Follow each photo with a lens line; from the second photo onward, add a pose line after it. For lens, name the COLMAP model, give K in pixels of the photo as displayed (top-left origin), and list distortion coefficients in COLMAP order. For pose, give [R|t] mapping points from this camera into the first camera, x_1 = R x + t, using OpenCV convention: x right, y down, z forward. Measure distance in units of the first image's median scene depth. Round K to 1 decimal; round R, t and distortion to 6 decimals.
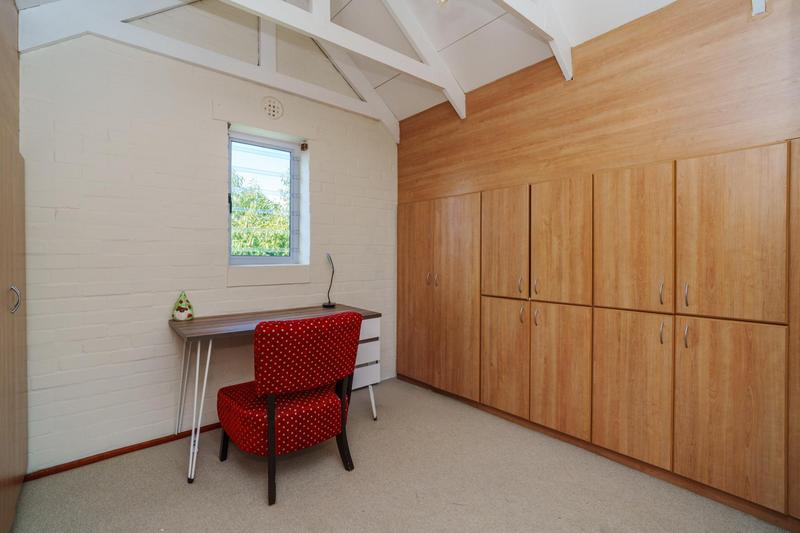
lens RADIAL K [[374.7, 0, 404.6], [0, 374.7, 257.0], [0, 0, 1]] dist [-0.003028, -0.000349]
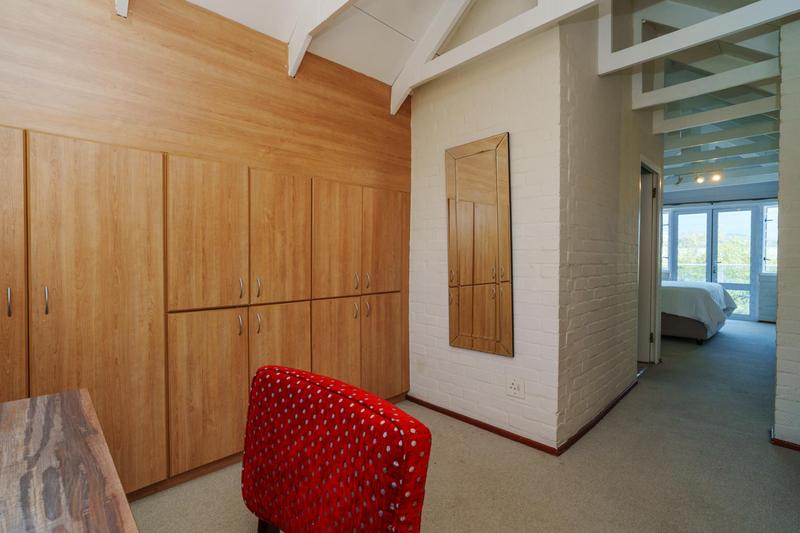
lens RADIAL K [[374.7, 0, 404.6], [0, 374.7, 257.0], [0, 0, 1]] dist [-0.003028, -0.000349]
pose [[-0.071356, -0.001437, 0.997450, -0.563395], [0.001625, 0.999997, 0.001557, 0.005979], [-0.997450, 0.001732, -0.071353, 0.757149]]
